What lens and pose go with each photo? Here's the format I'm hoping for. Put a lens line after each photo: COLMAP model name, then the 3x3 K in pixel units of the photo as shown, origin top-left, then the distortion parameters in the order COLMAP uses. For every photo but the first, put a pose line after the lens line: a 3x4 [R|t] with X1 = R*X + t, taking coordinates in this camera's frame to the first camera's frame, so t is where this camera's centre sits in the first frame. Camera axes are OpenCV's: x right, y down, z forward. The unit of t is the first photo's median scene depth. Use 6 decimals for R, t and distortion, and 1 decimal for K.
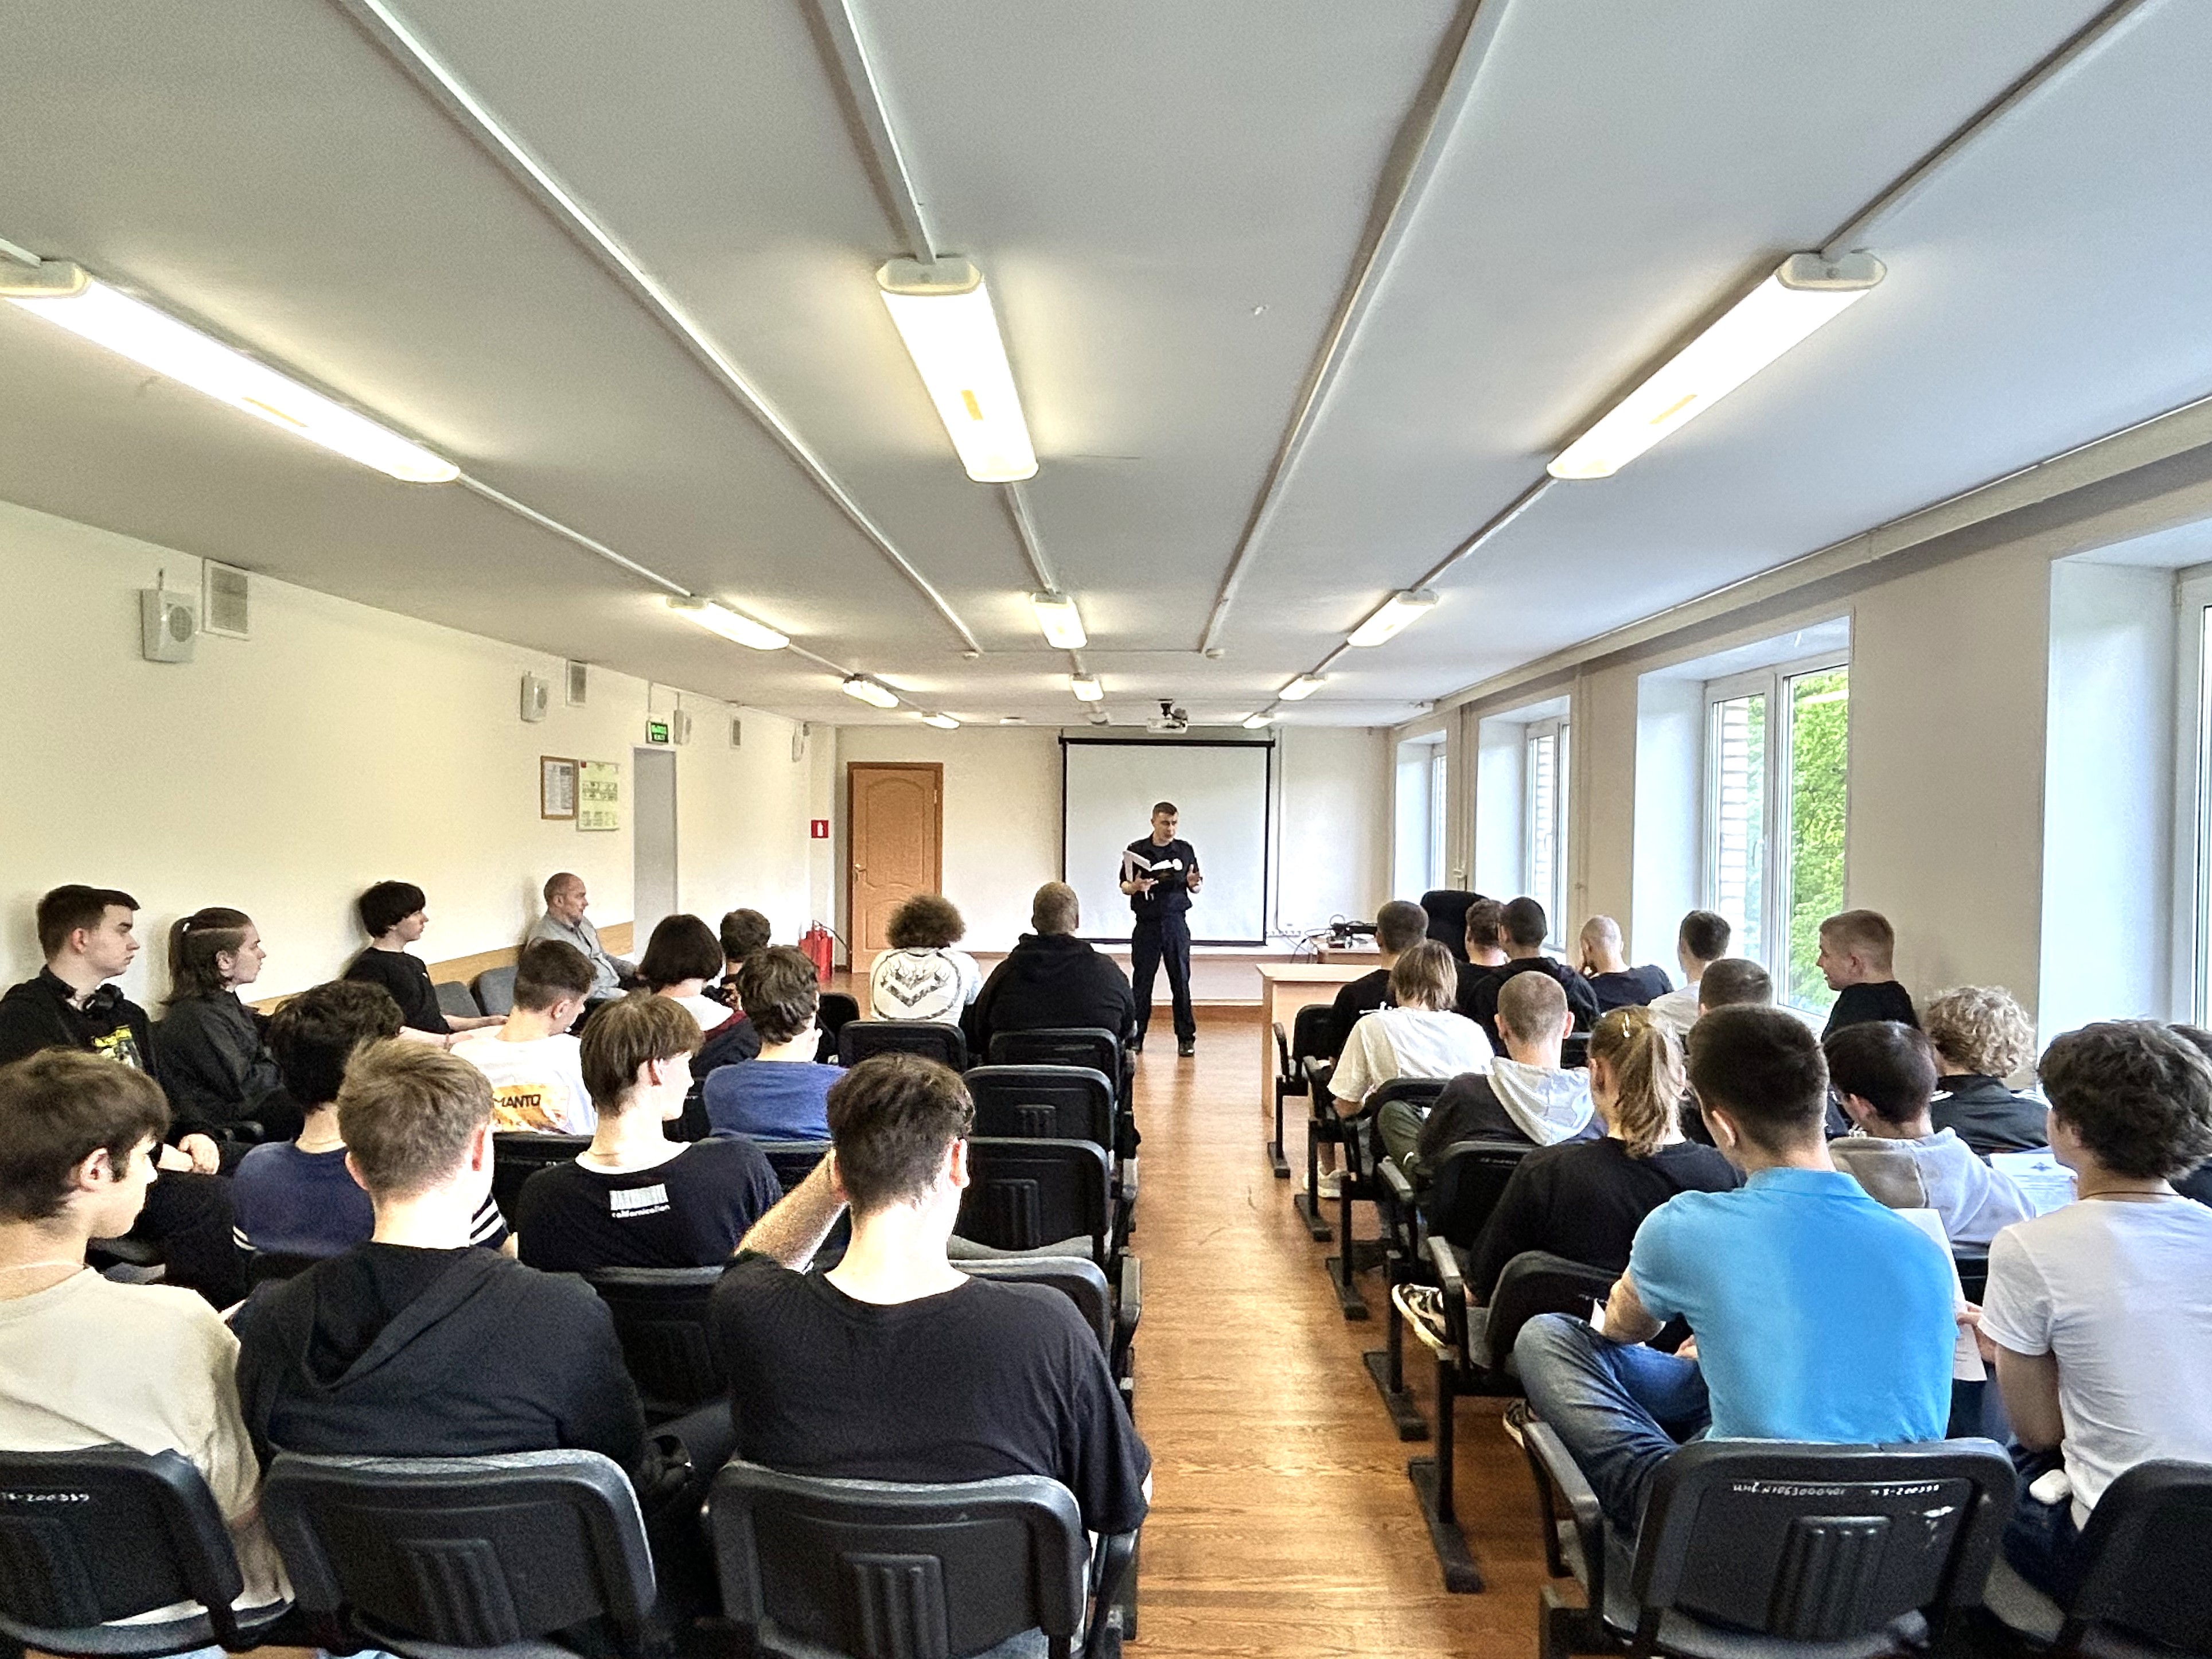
lens RADIAL K [[1393.4, 0, 1112.7], [0, 1393.4, 827.0], [0, 0, 1]] dist [-0.000554, 0.004459]
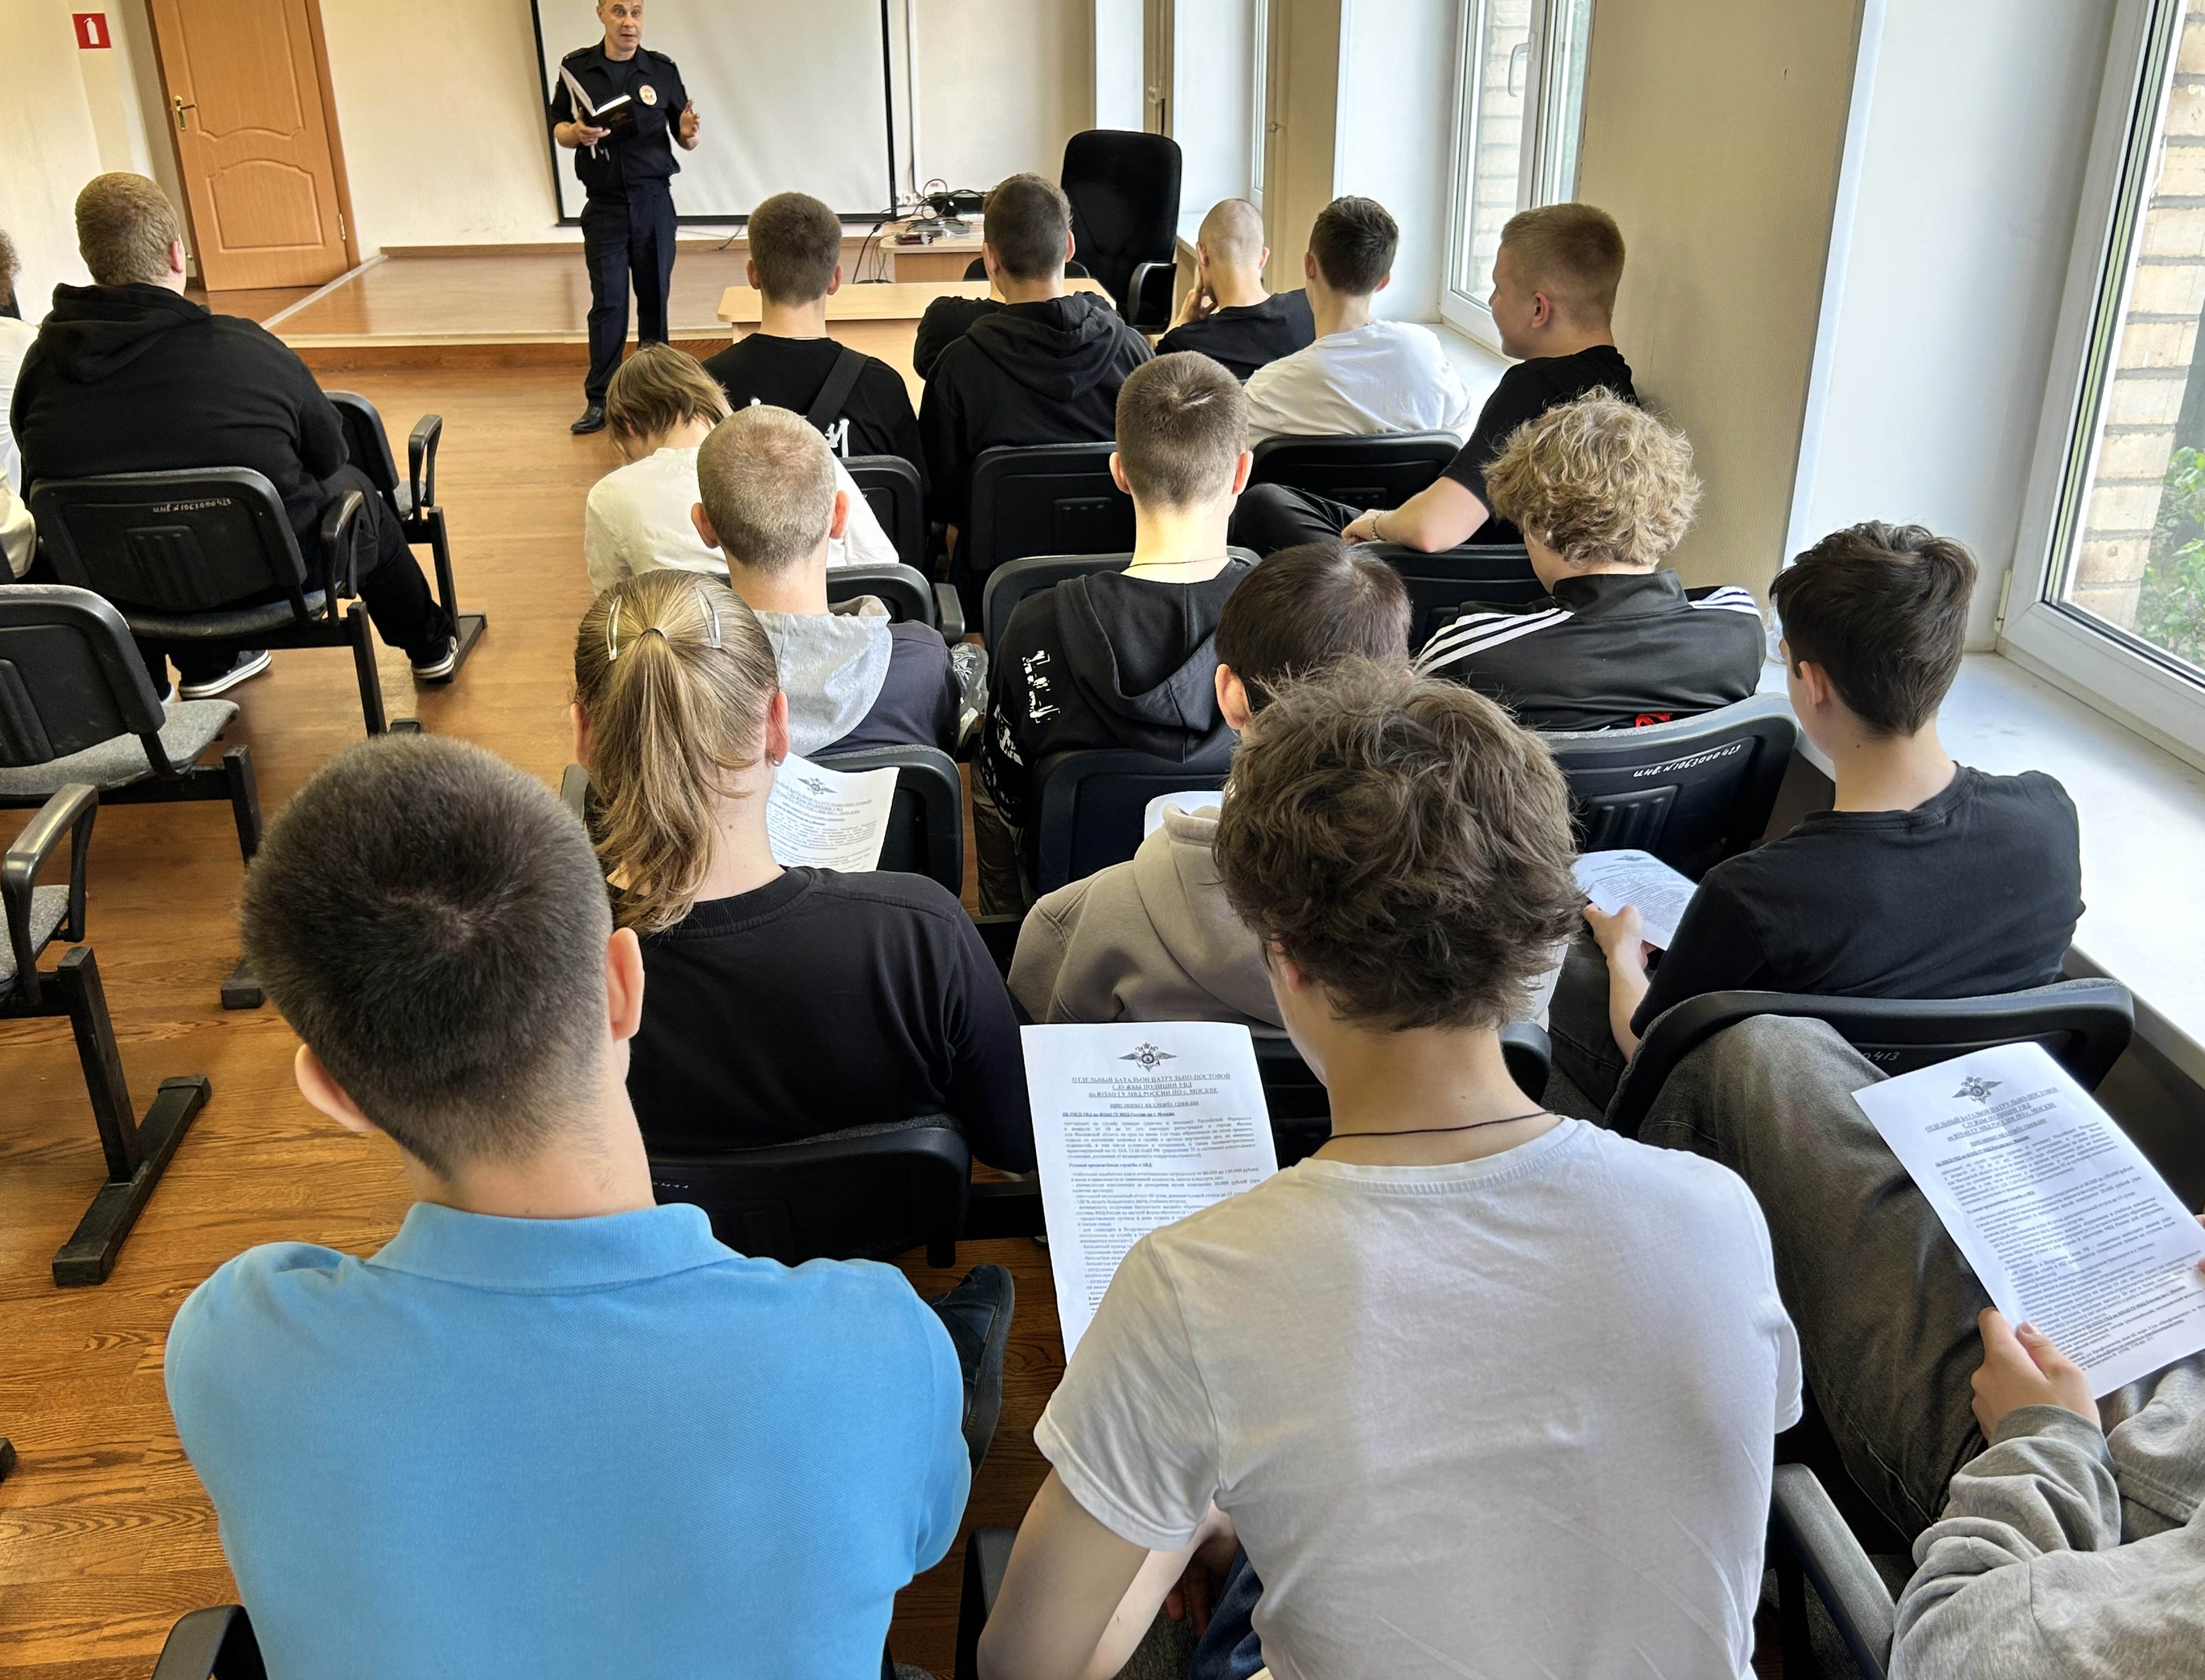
lens RADIAL K [[2001.4, 0, 1103.8], [0, 2001.4, 840.6], [0, 0, 1]] dist [-0.006162, 0.010913]
pose [[0.991253, -0.065920, 0.114336, 0.147882], [0.016285, 0.920801, 0.389693, -0.010054], [-0.130969, -0.384422, 0.913820, 0.135829]]
